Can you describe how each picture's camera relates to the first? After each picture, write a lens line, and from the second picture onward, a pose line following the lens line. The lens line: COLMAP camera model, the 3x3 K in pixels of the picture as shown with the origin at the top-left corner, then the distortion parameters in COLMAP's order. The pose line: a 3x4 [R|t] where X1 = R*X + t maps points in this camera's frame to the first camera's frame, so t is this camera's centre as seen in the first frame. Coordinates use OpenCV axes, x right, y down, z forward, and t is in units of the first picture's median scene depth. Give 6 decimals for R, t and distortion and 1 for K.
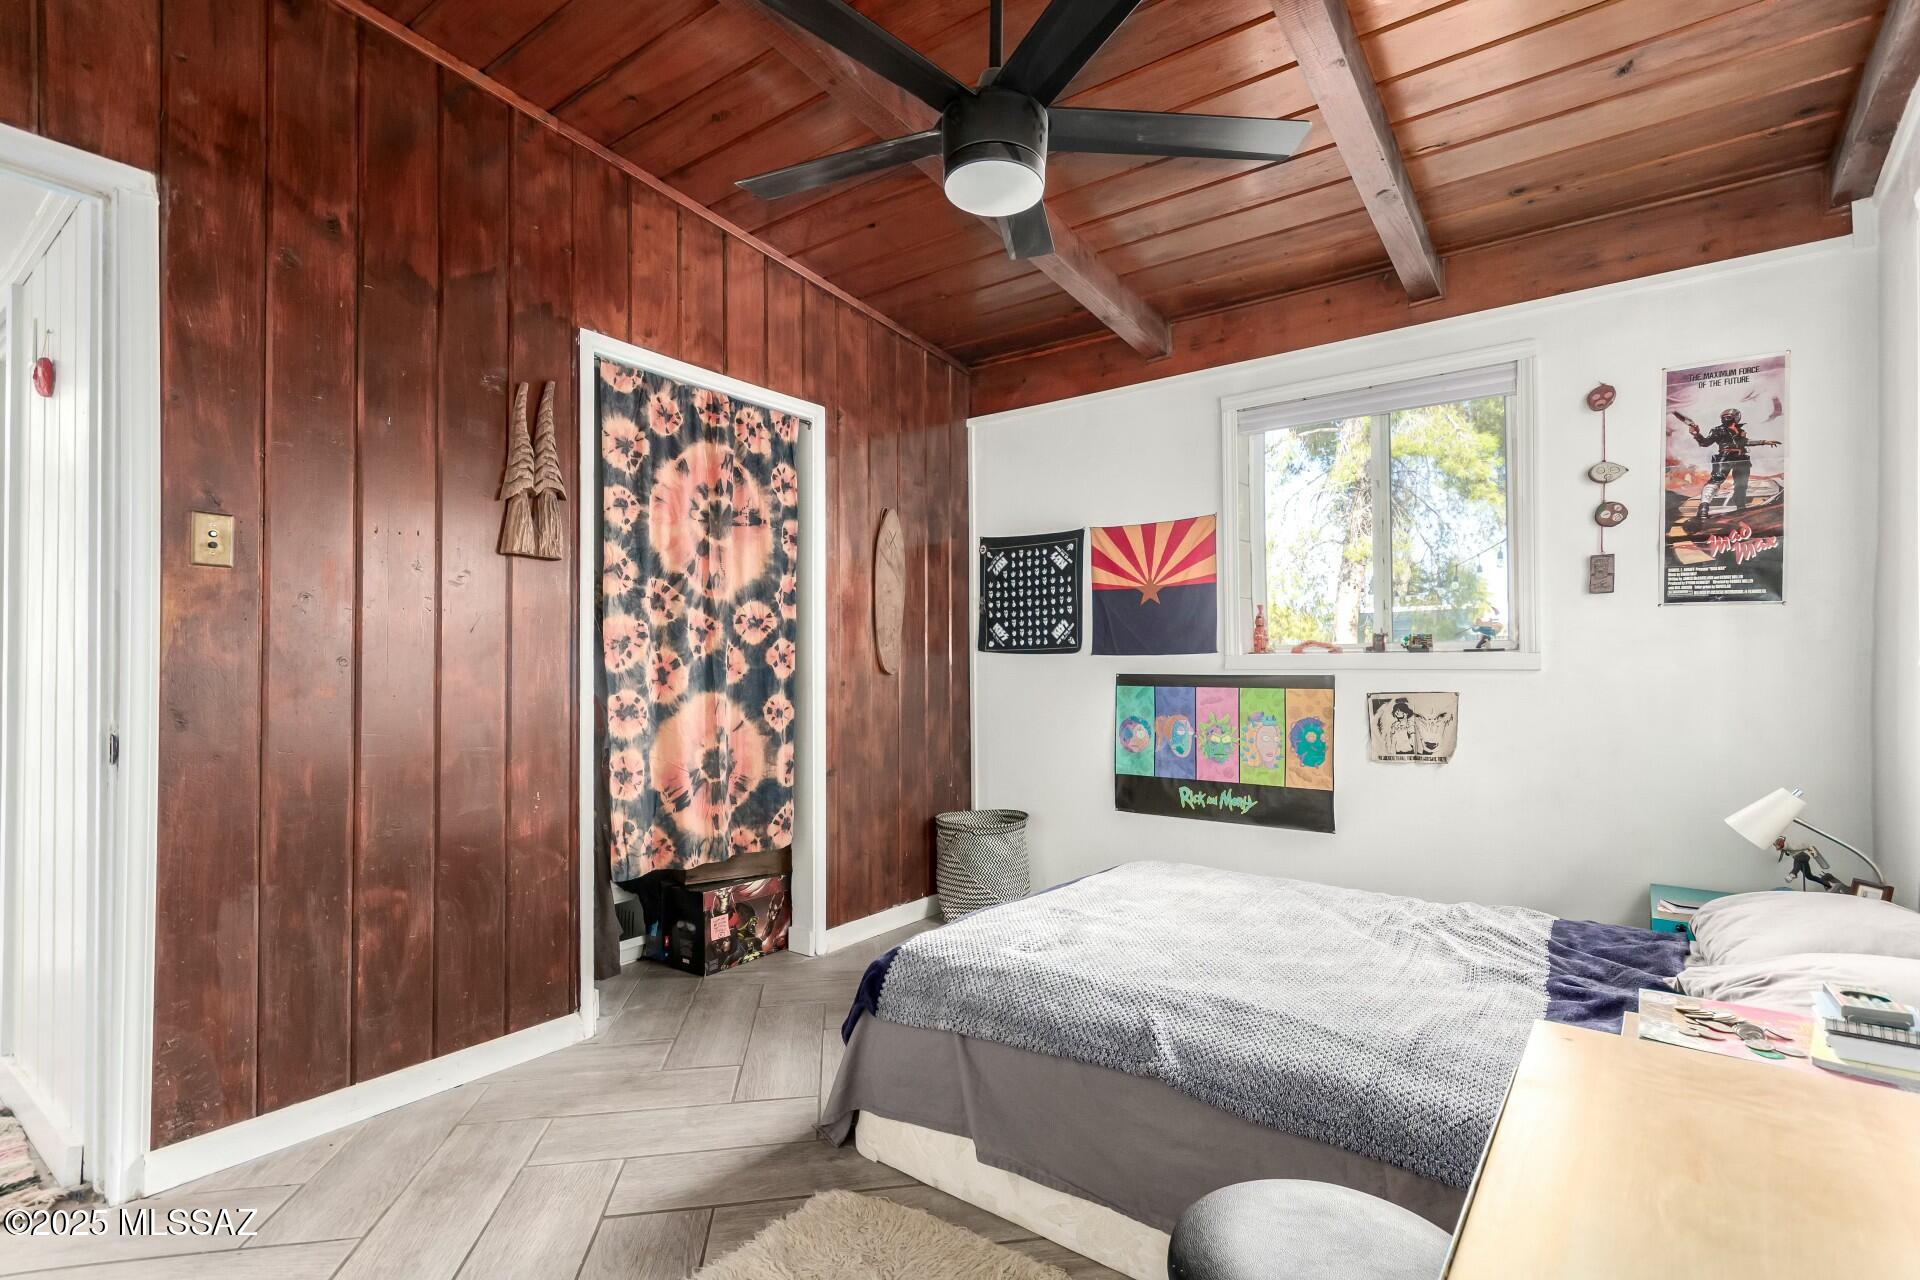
lens RADIAL K [[889.8, 0, 959.1], [0, 889.8, 648.0], [0, 0, 1]] dist [0.002183, 0.001067]
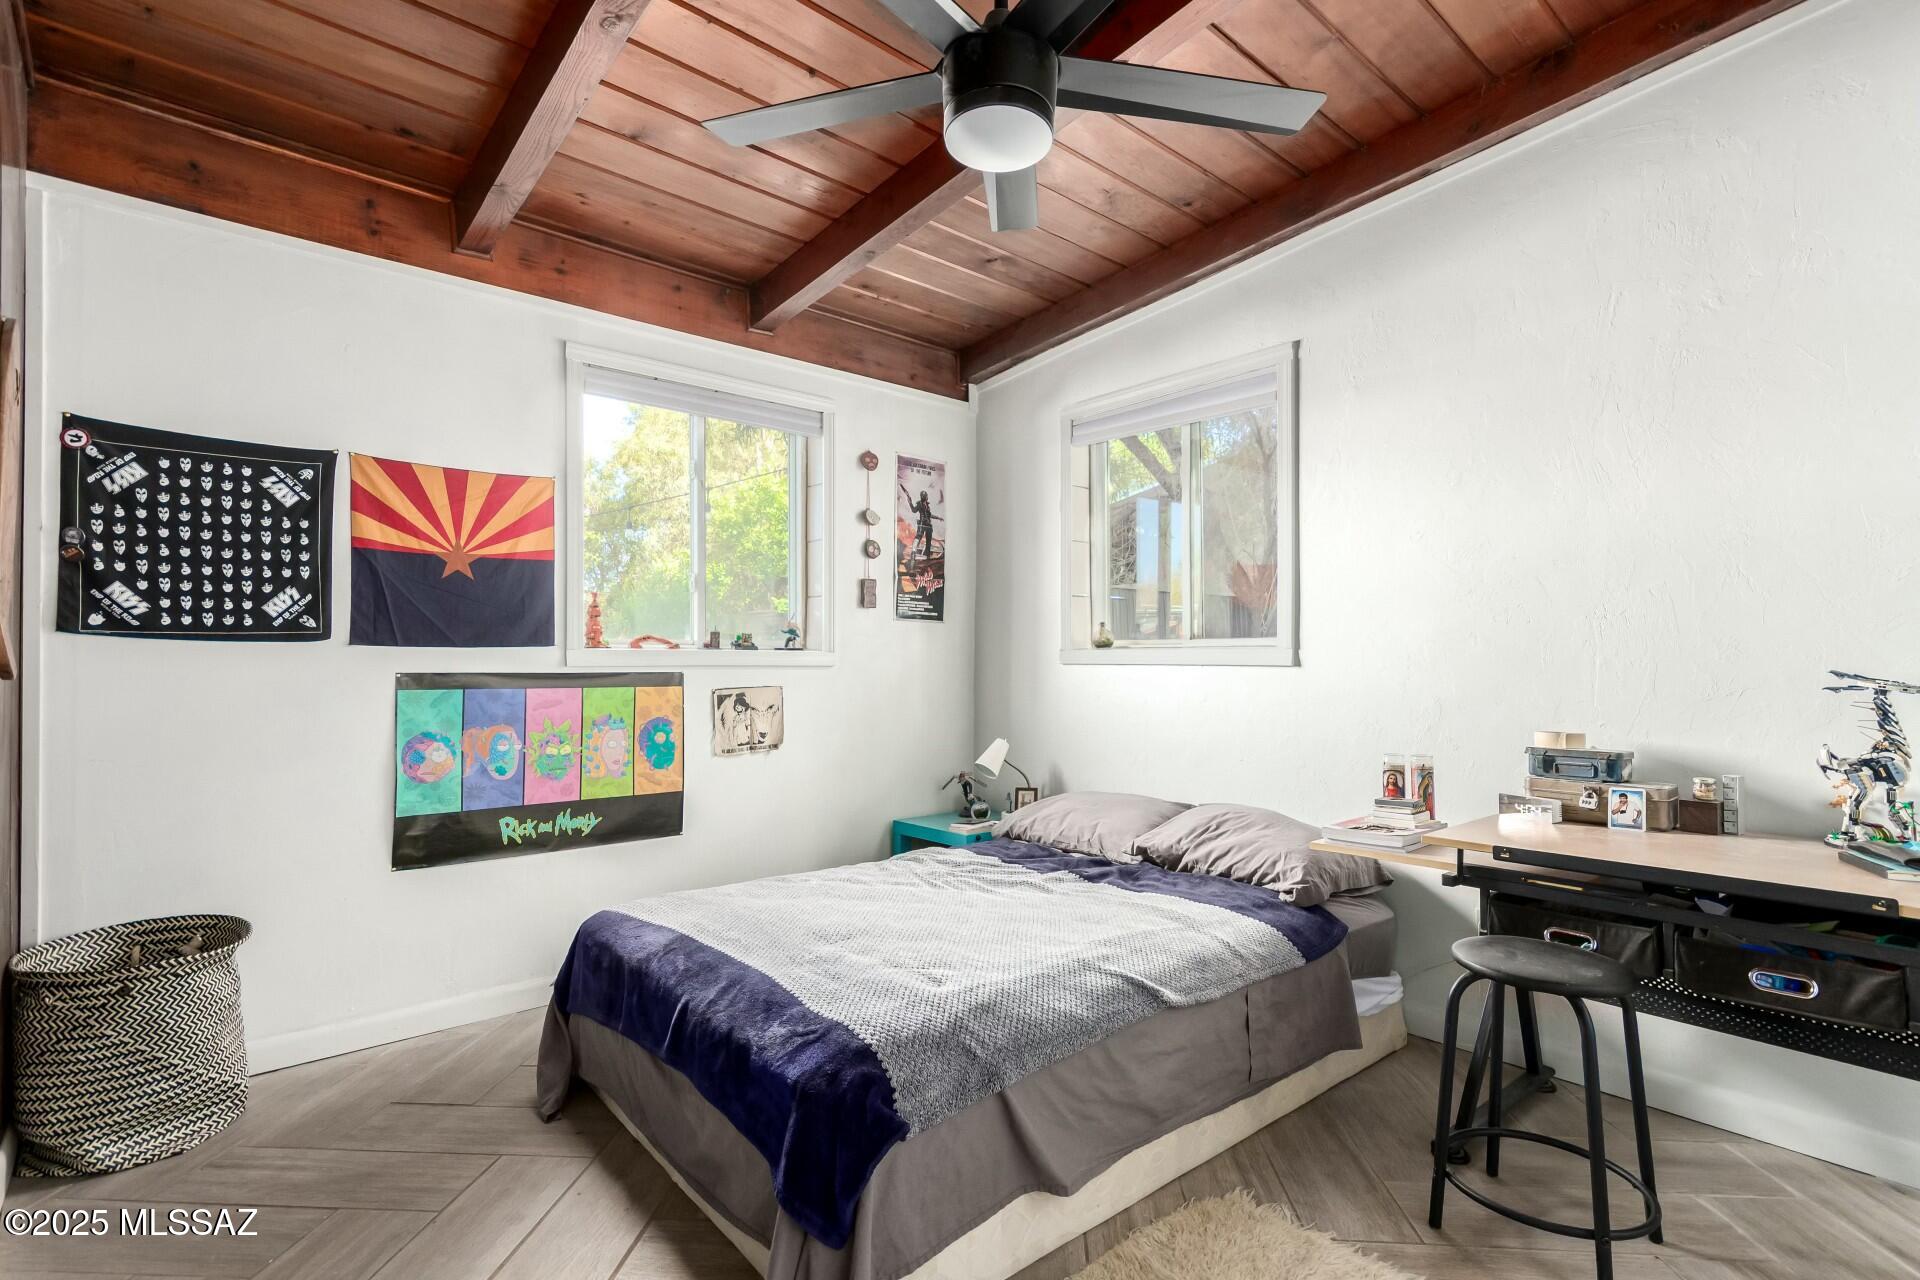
lens RADIAL K [[889.8, 0, 958.9], [0, 889.8, 650.8], [0, 0, 1]] dist [0.002183, 0.001067]
pose [[0.239560, 0.024282, 0.970578, -0.411203], [-0.011045, 0.999691, -0.022284, 0.023458], [-0.970819, -0.005382, 0.239754, 0.428984]]
